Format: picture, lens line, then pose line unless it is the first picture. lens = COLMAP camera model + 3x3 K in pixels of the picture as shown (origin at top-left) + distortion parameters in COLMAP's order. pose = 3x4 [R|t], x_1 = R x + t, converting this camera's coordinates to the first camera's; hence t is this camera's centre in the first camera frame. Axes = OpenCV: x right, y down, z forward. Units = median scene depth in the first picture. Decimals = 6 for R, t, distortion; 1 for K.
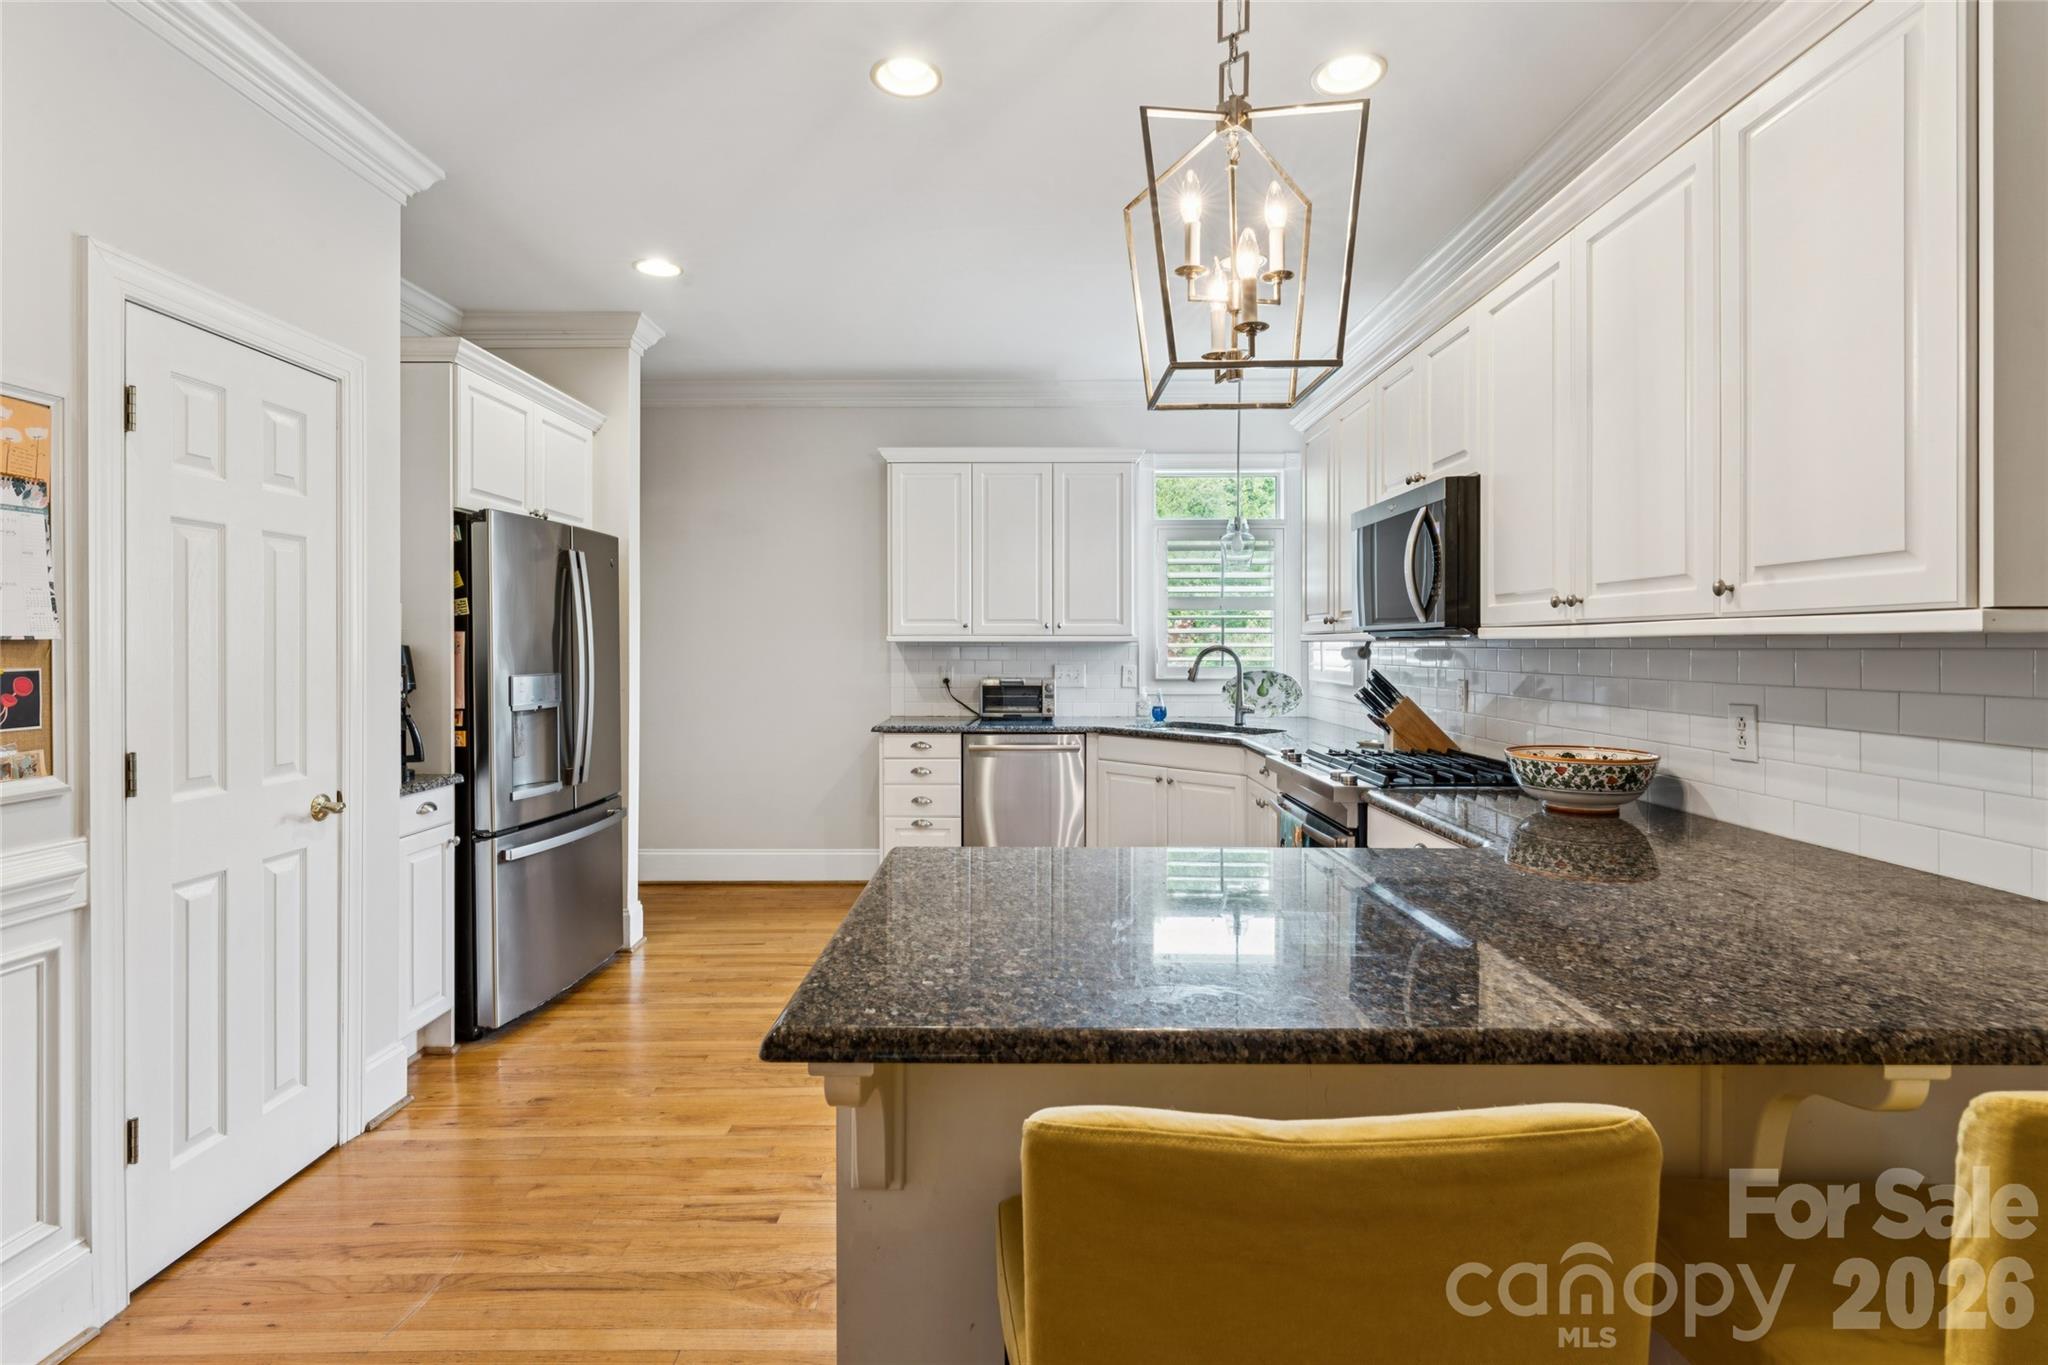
lens RADIAL K [[964.0, 0, 1018.0], [0, 964.0, 647.8], [0, 0, 1]] dist [0.000079, 0.000028]
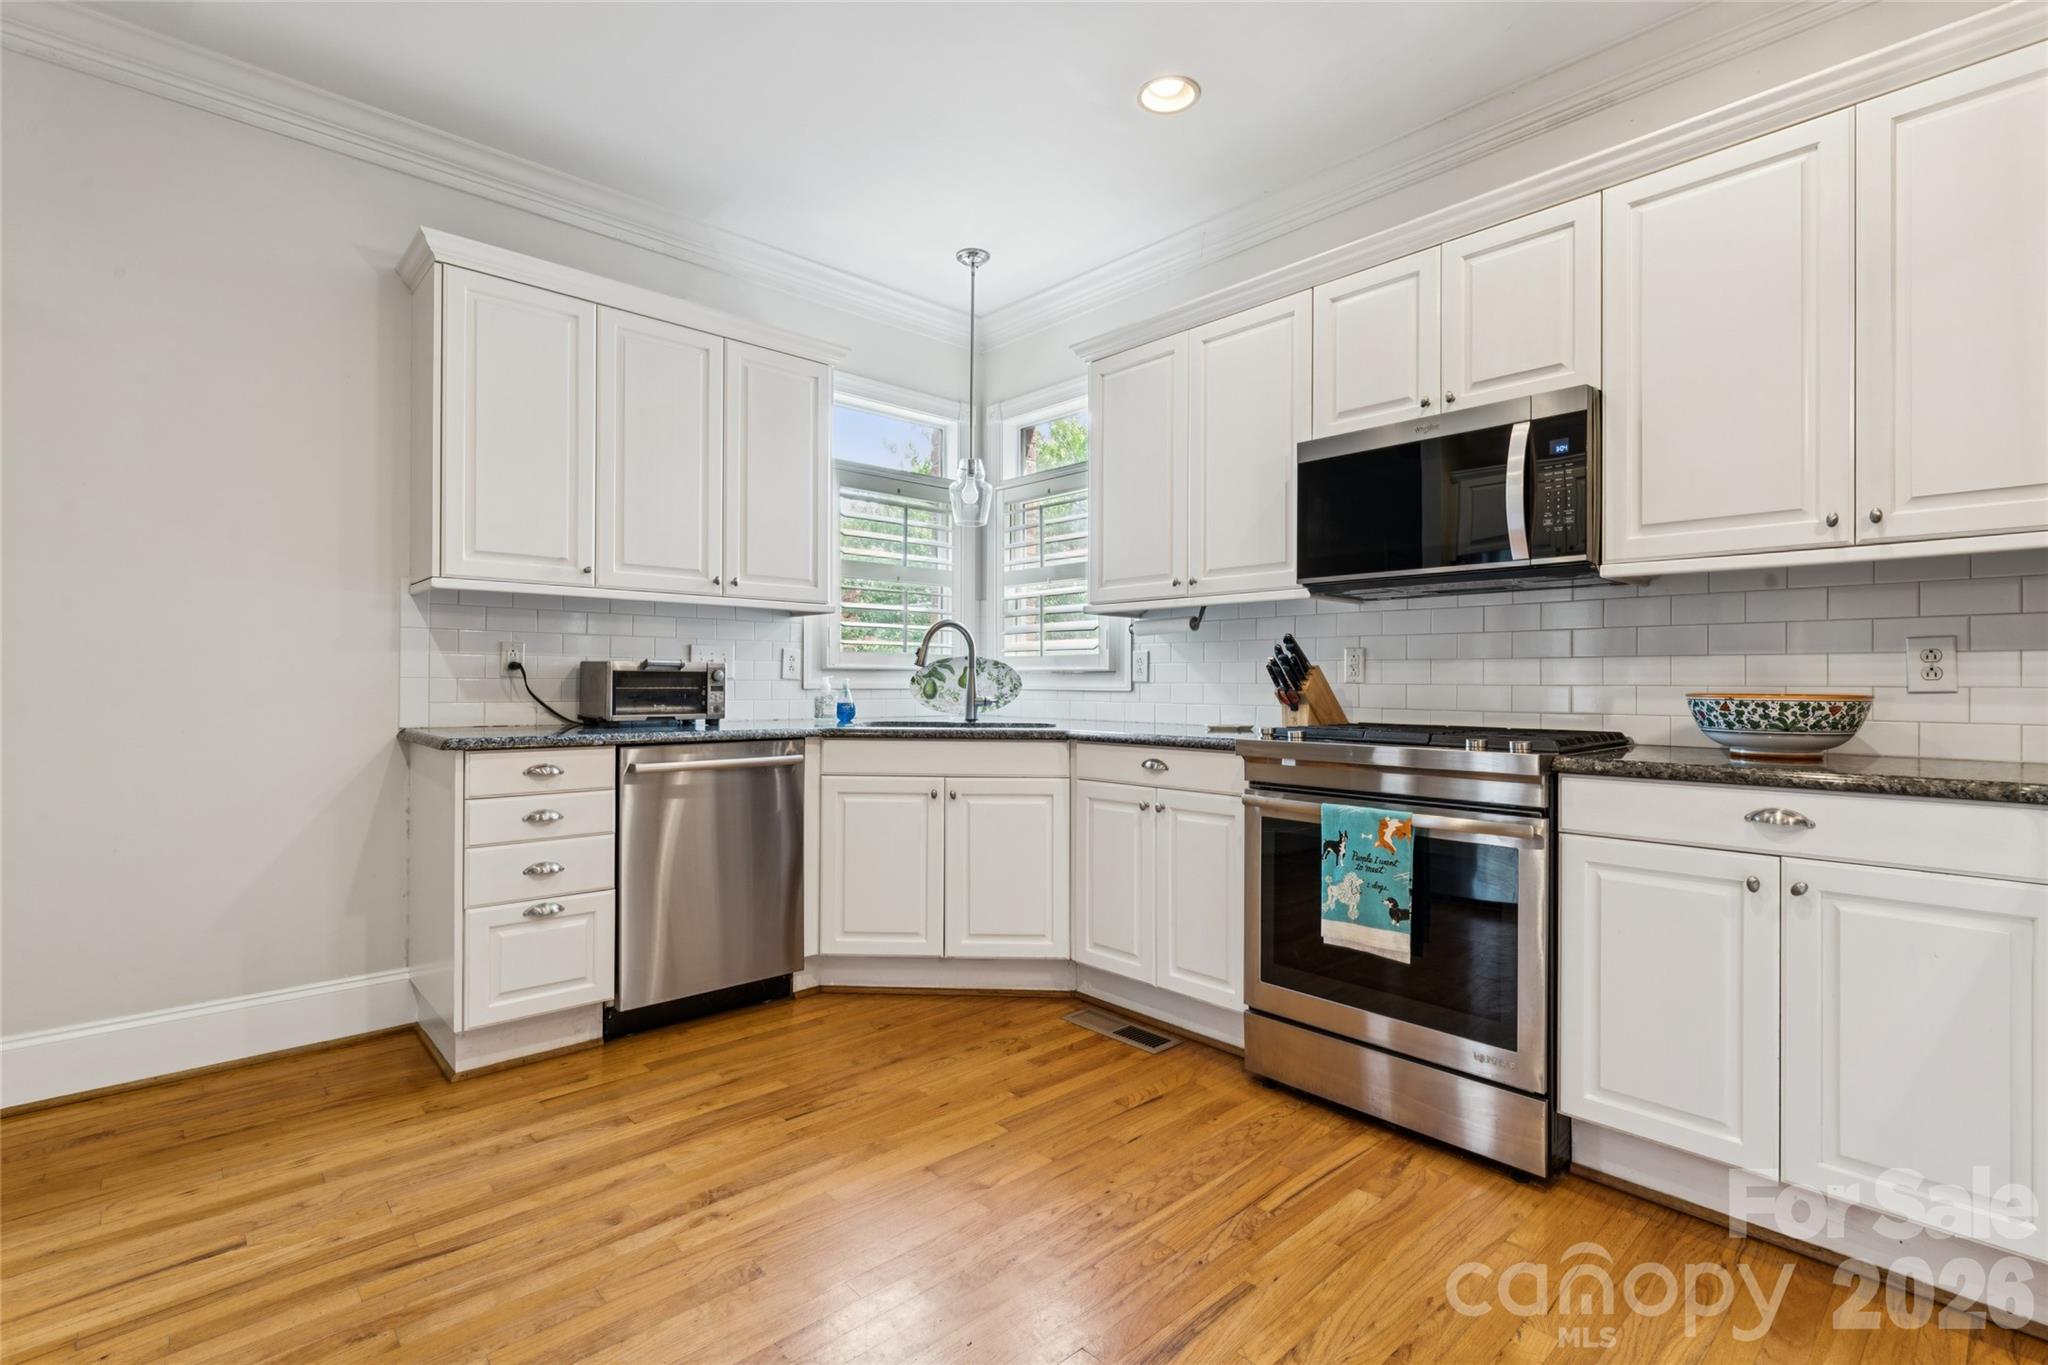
lens RADIAL K [[940.1, 0, 1025.0], [0, 940.1, 678.2], [0, 0, 1]] dist [0.000047, 0.000226]
pose [[0.732281, 0.007223, 0.680964, -0.267991], [-0.004385, 0.999973, -0.005891, 0.049324], [-0.680988, 0.001328, 0.732293, 0.406586]]
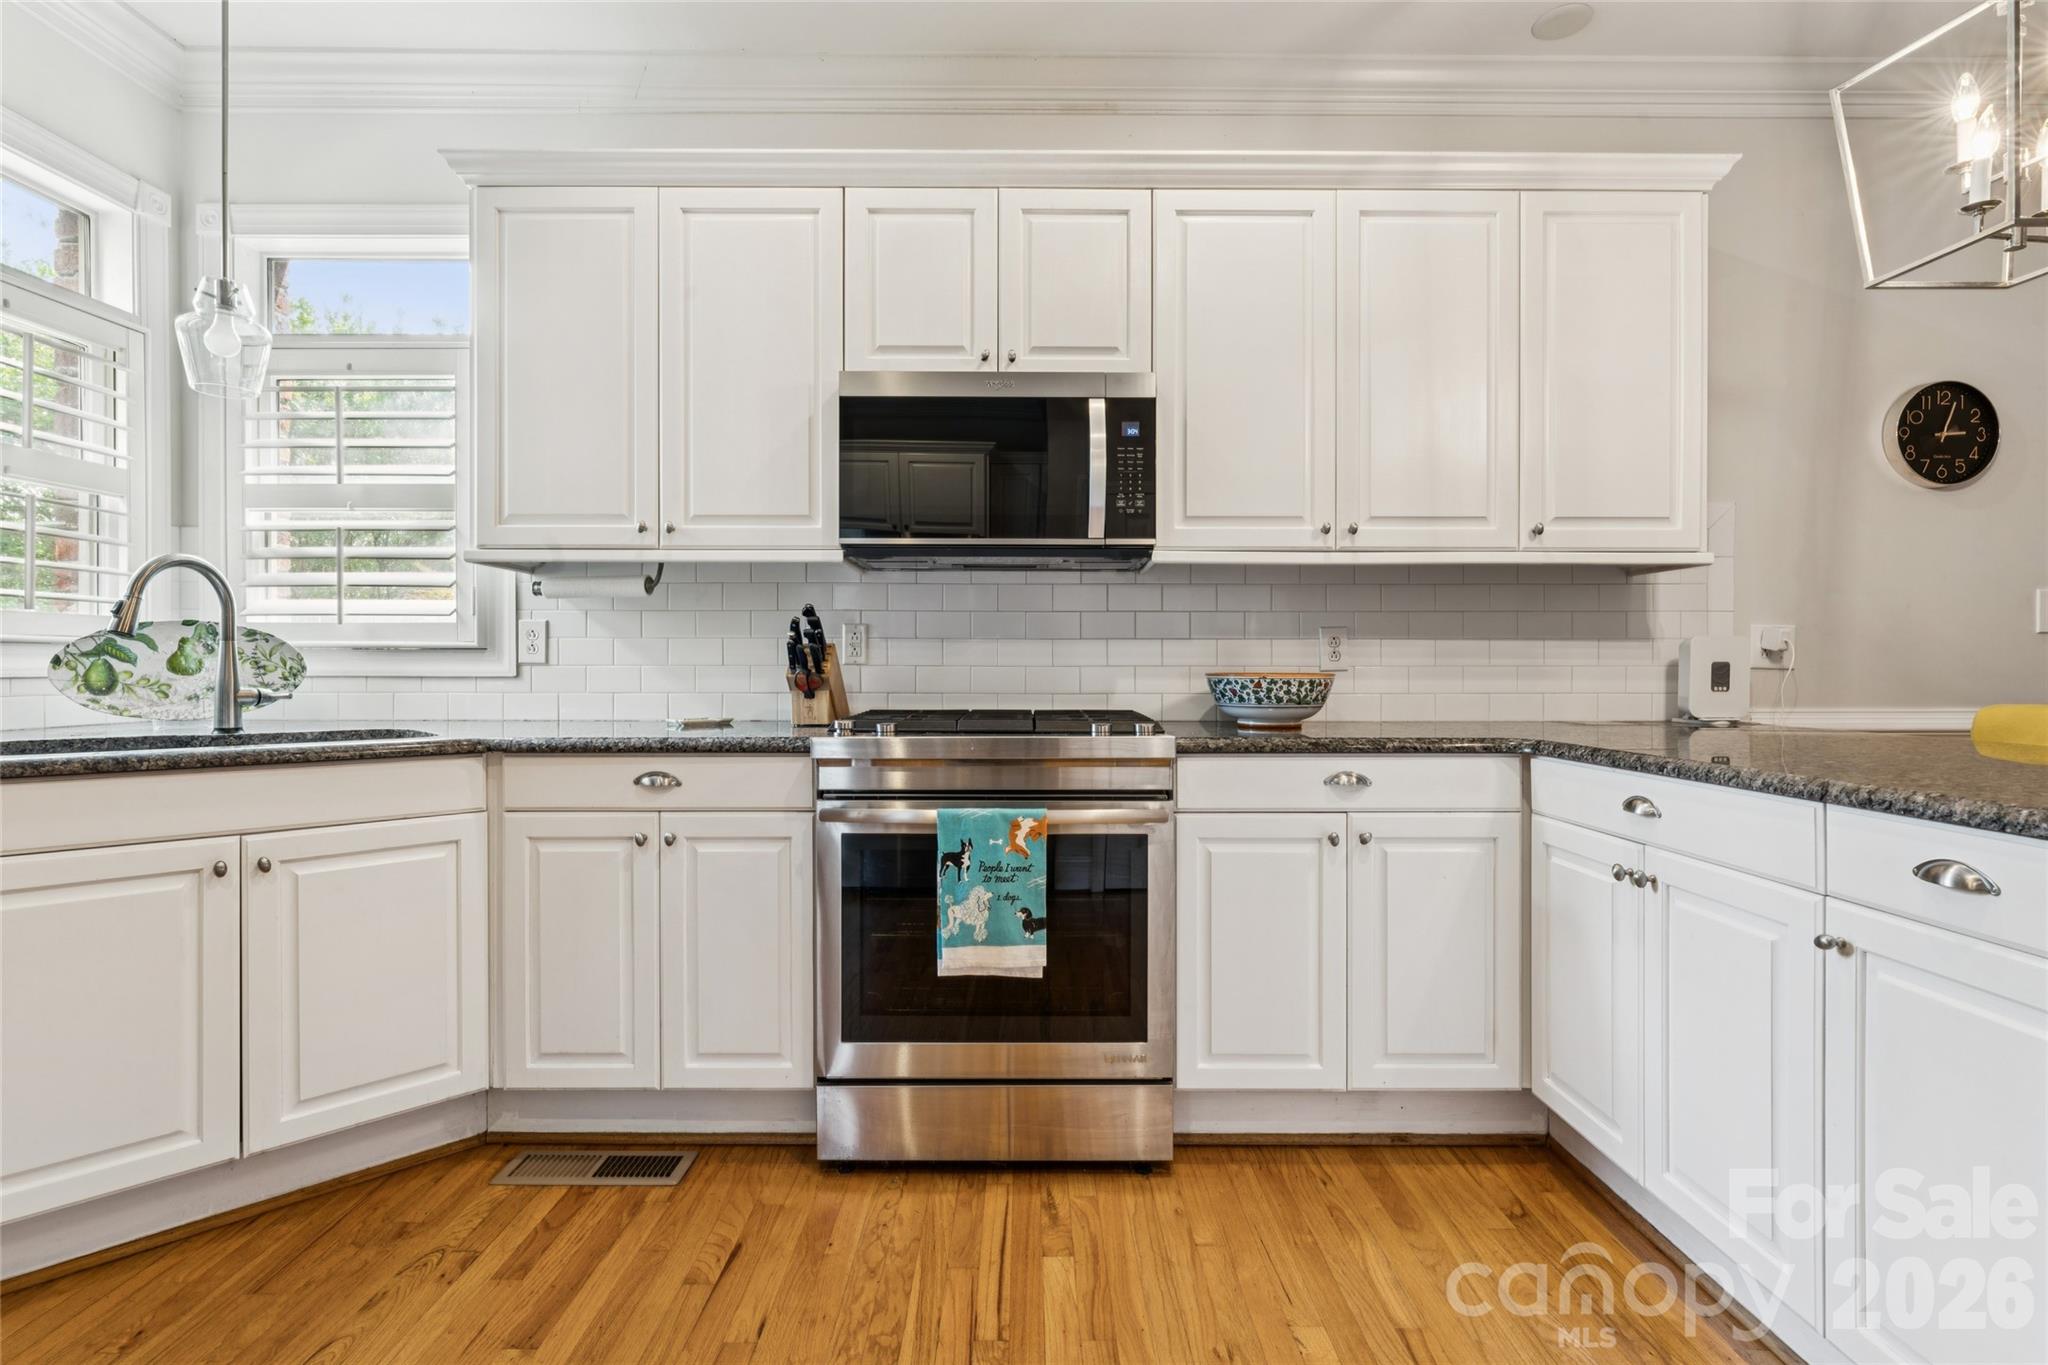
lens RADIAL K [[968.2, 0, 1026.9], [0, 968.2, 666.2], [0, 0, 1]] dist [0.001394, -0.000159]
pose [[-0.007736, -0.000396, 0.999970, -0.240395], [-0.000113, 1.000000, 0.000395, 0.048774], [-0.999970, -0.000110, -0.007736, 0.626577]]
